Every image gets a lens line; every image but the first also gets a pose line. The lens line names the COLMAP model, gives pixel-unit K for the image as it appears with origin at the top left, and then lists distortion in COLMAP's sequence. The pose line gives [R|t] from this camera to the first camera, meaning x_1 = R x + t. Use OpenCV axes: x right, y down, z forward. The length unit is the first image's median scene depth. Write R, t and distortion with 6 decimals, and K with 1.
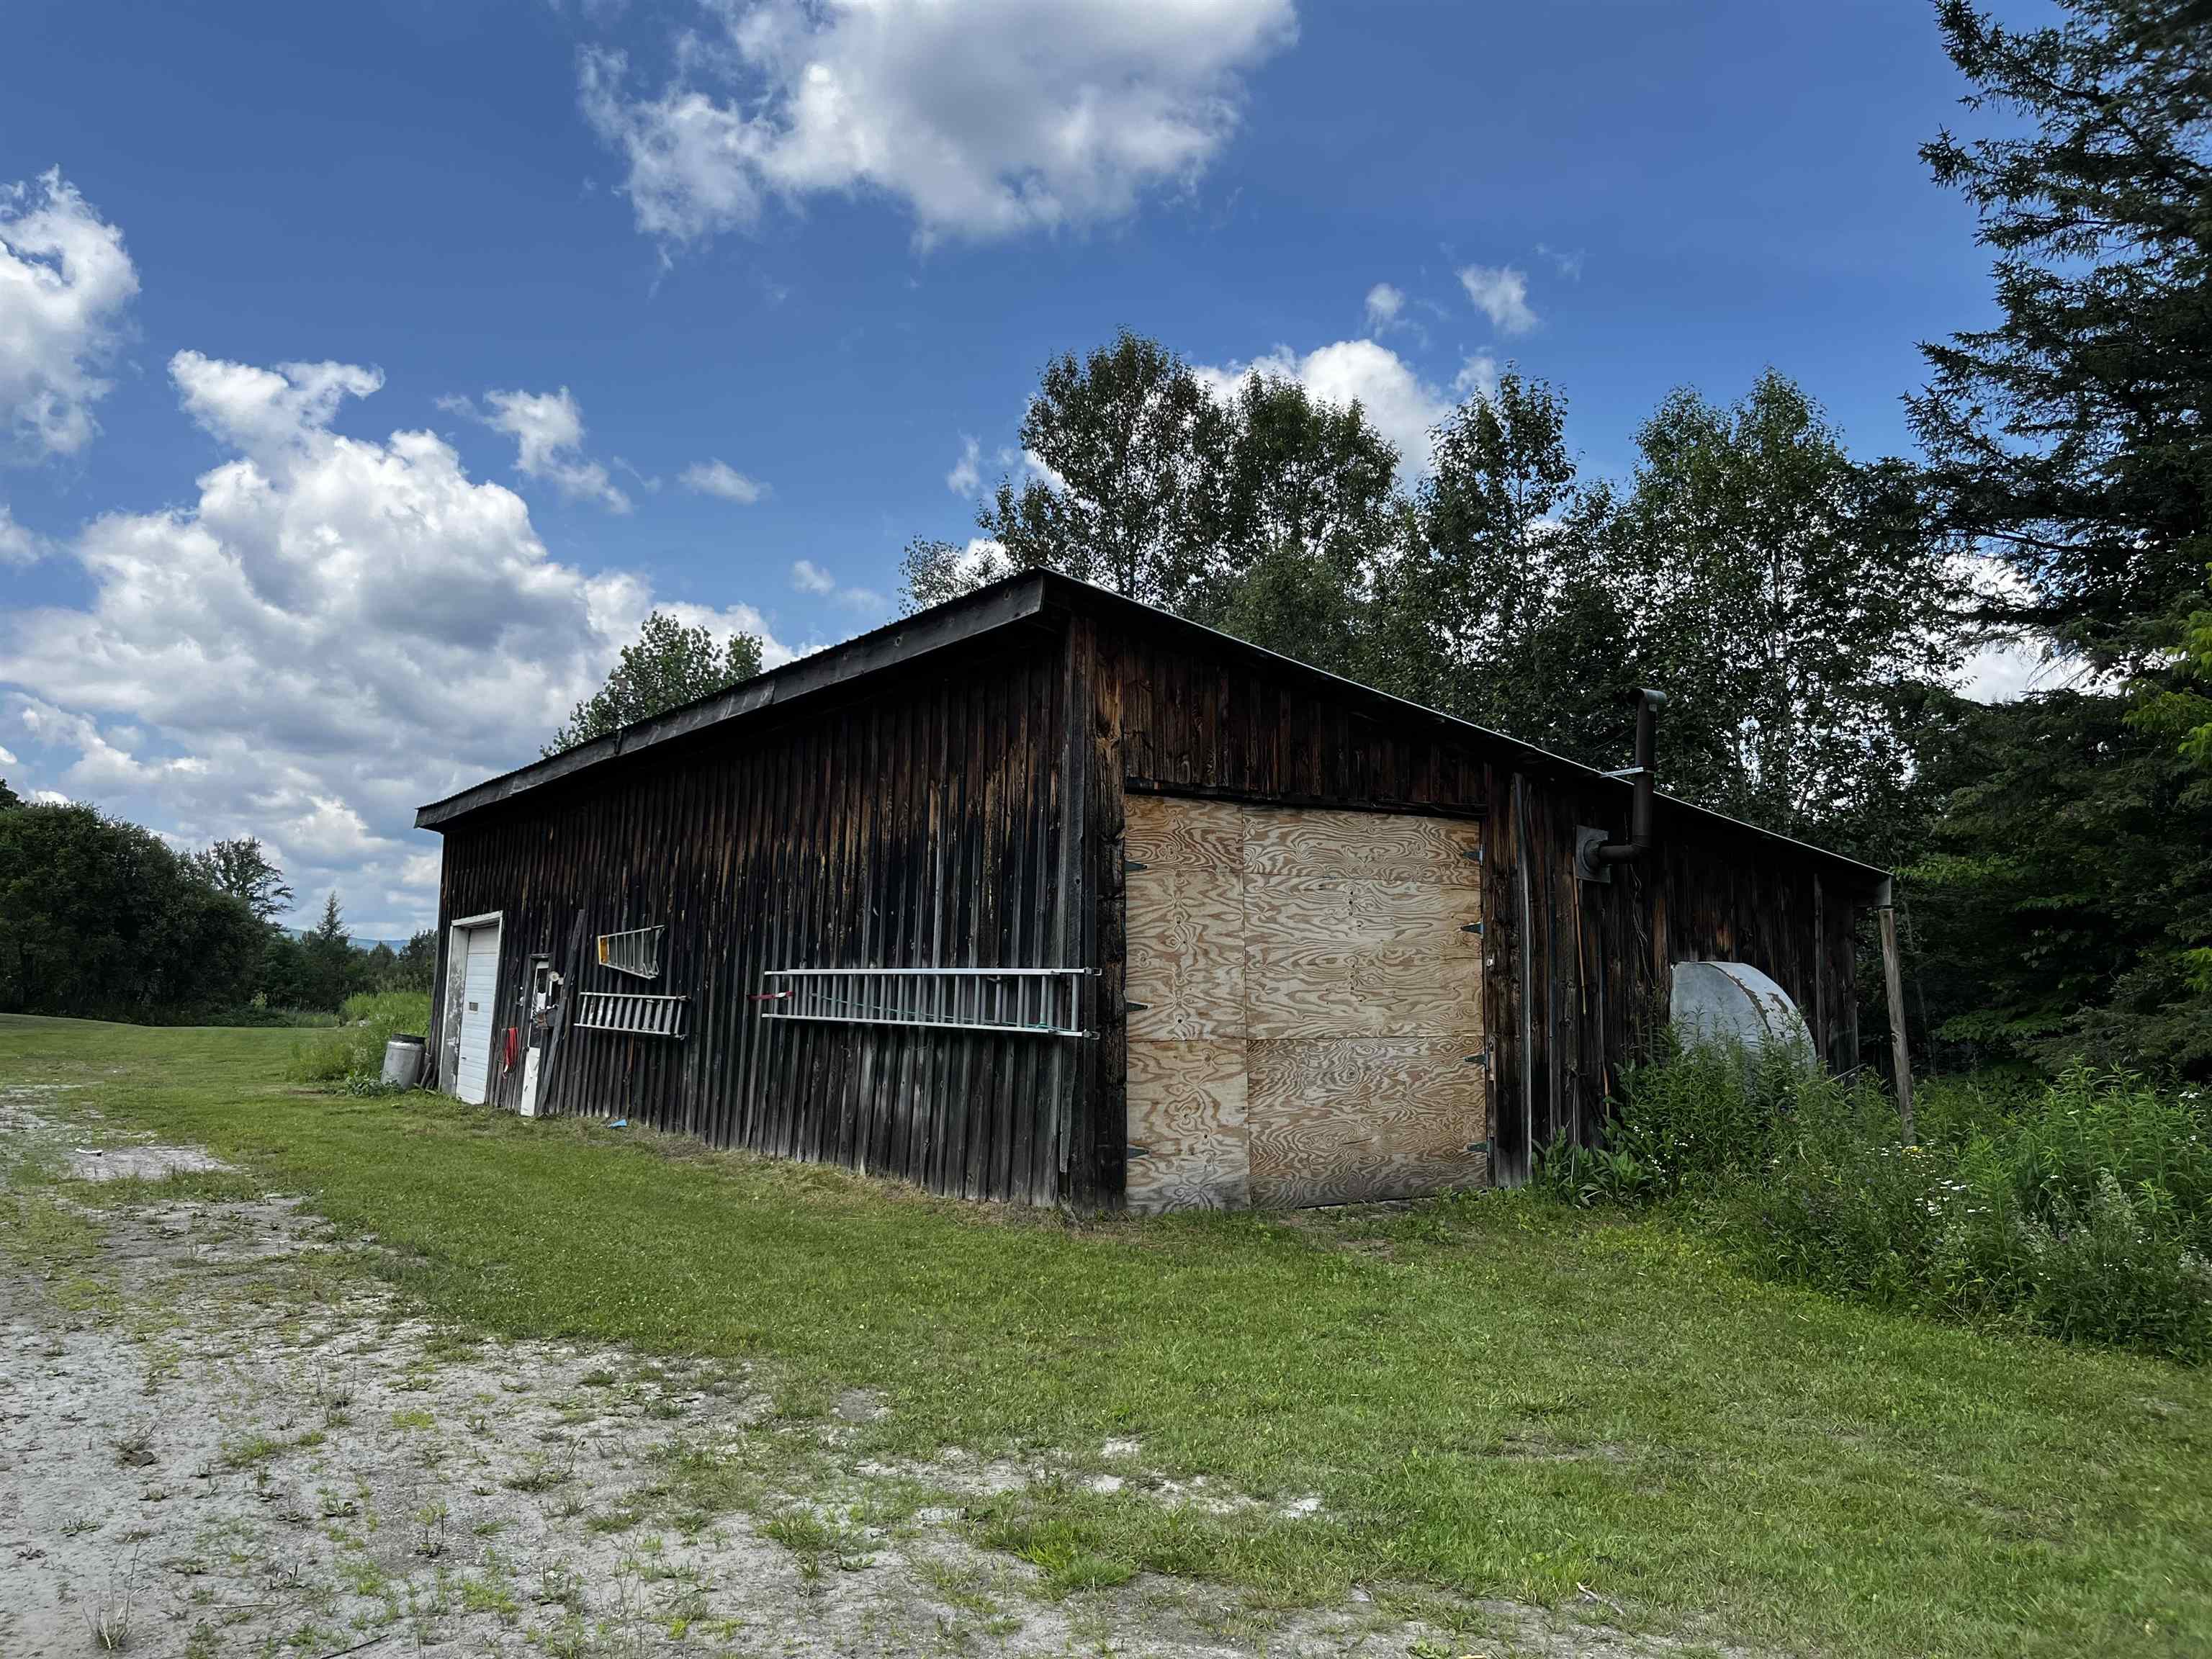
lens RADIAL K [[1661.5, 0, 1100.9], [0, 1661.5, 833.2], [0, 0, 1]] dist [0.026357, -0.042922]
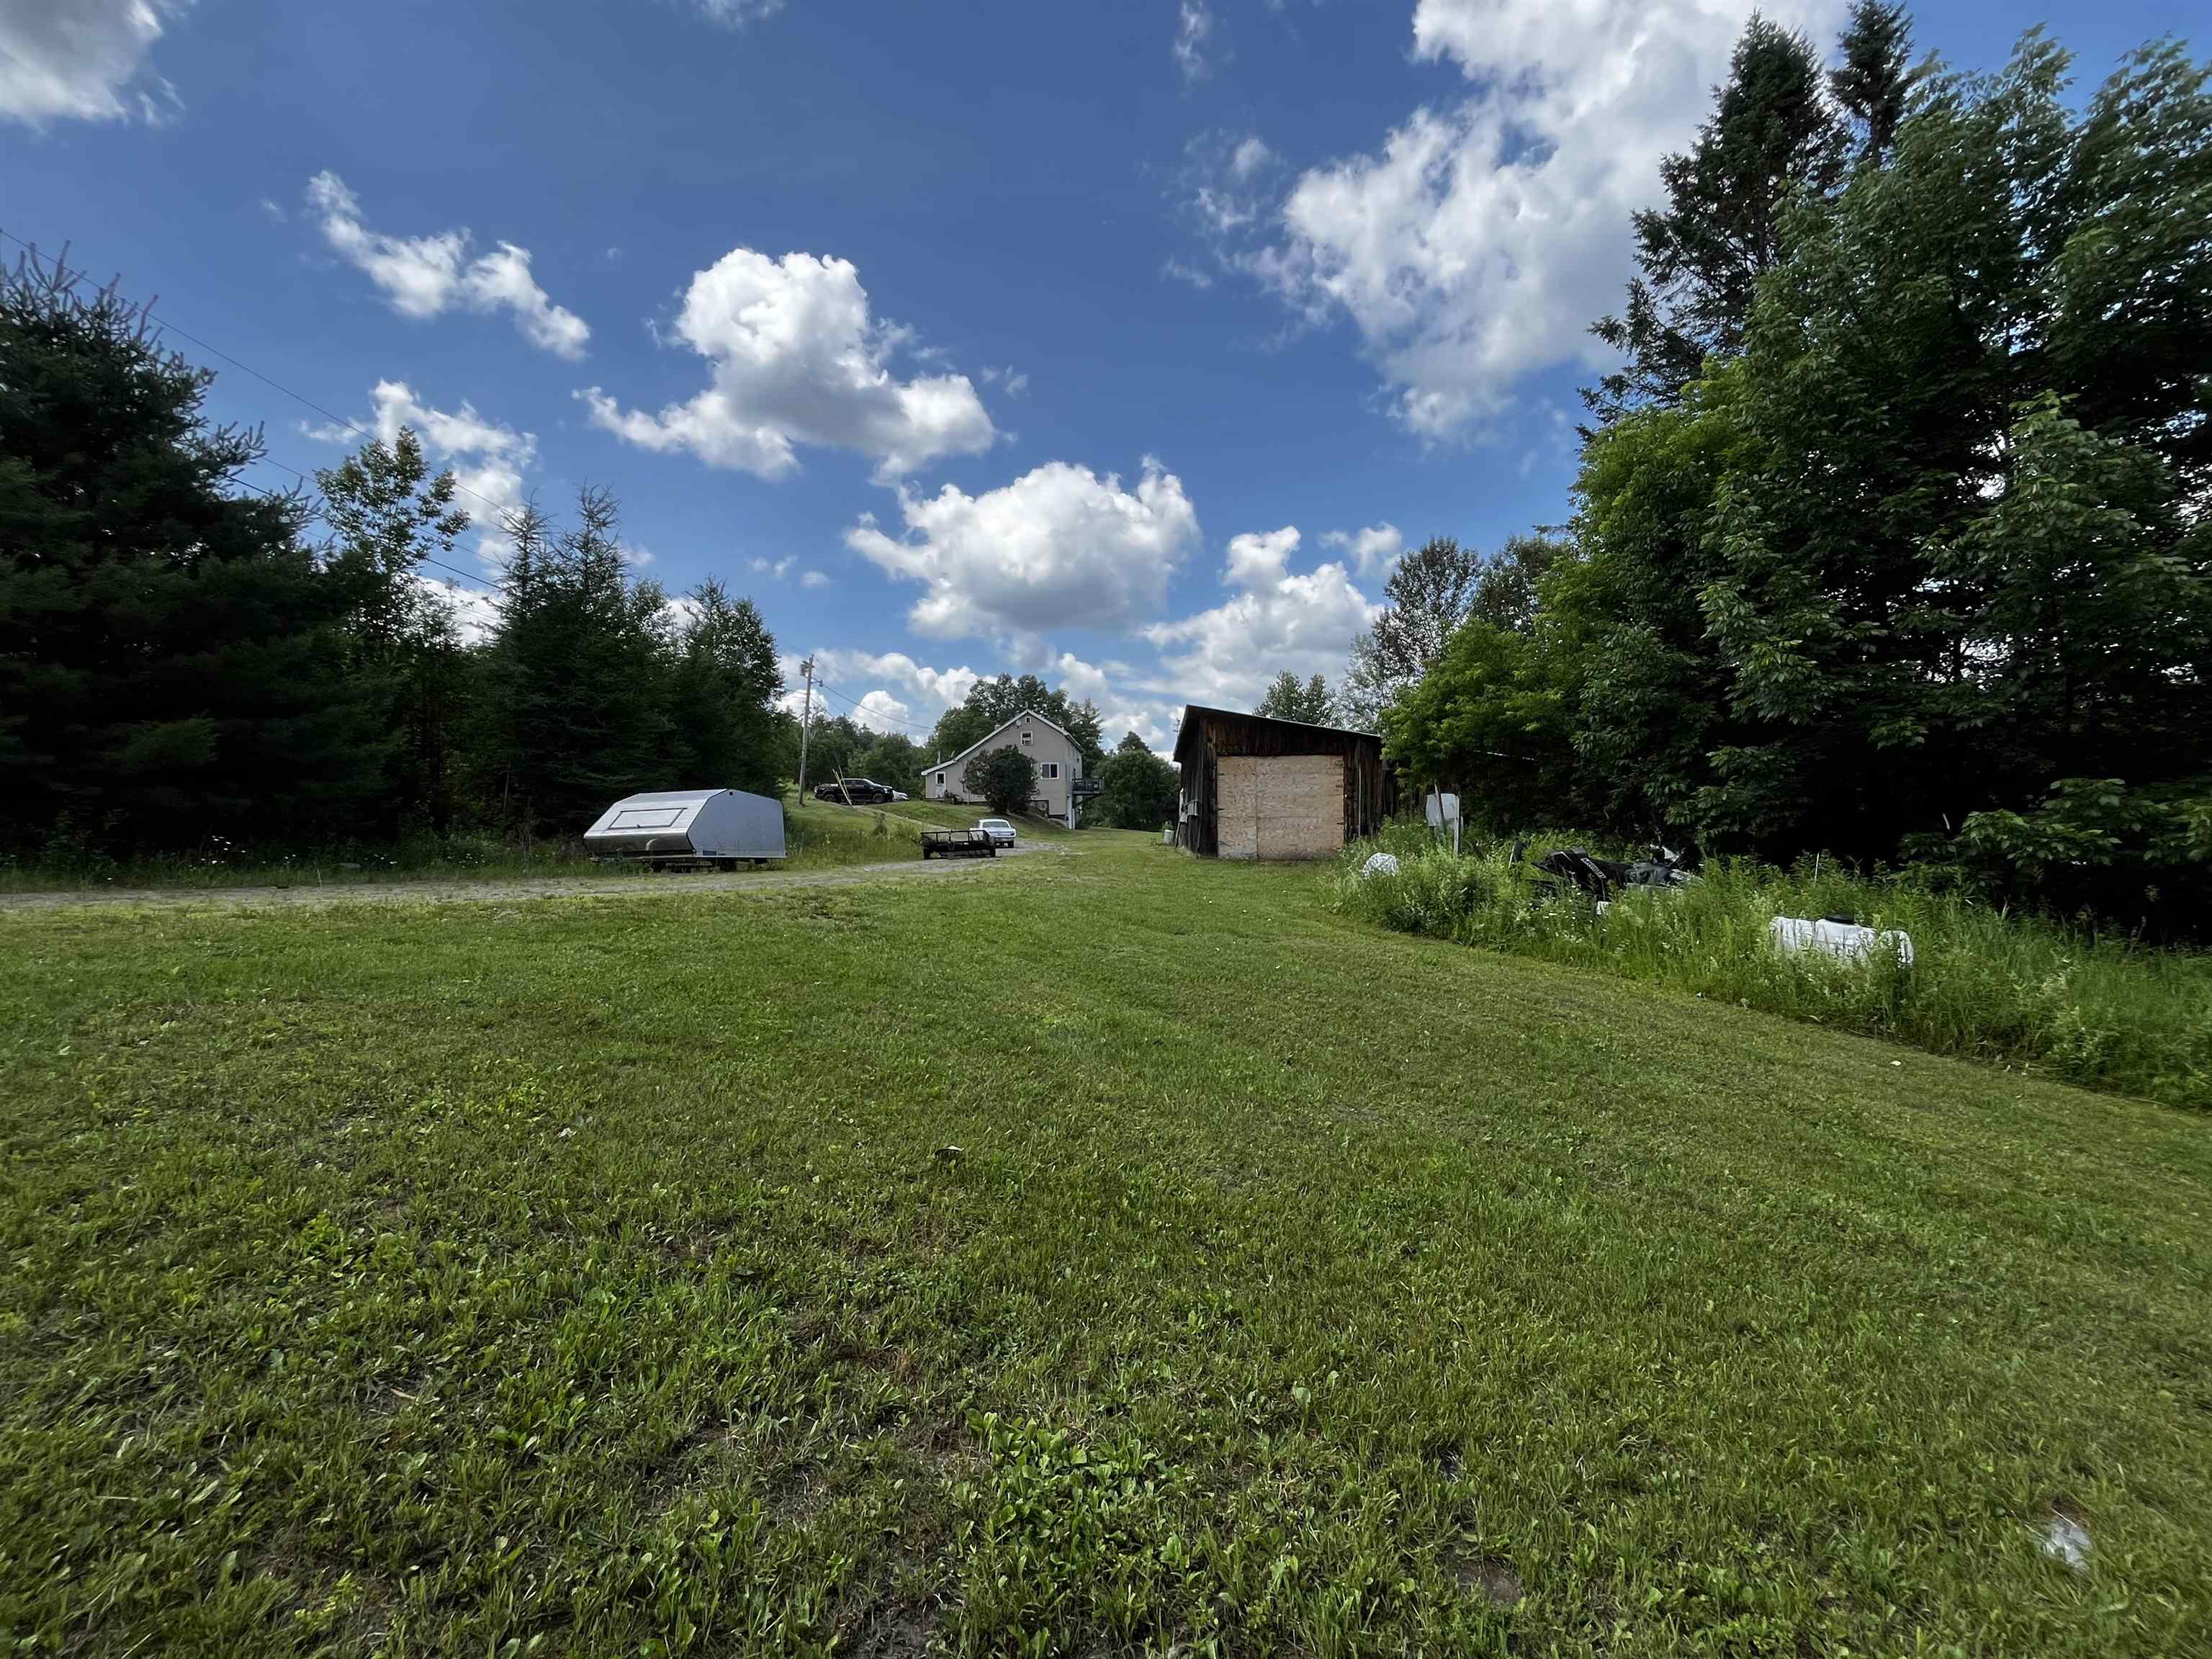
lens RADIAL K [[880.6, 0, 1116.6], [0, 880.6, 830.5], [0, 0, 1]] dist [-0.004941, -0.000266]
pose [[0.802988, -0.001888, -0.595993, 0.180036], [0.060153, 0.995145, 0.077892, -0.004131], [0.592952, -0.098397, 0.799203, -0.142224]]
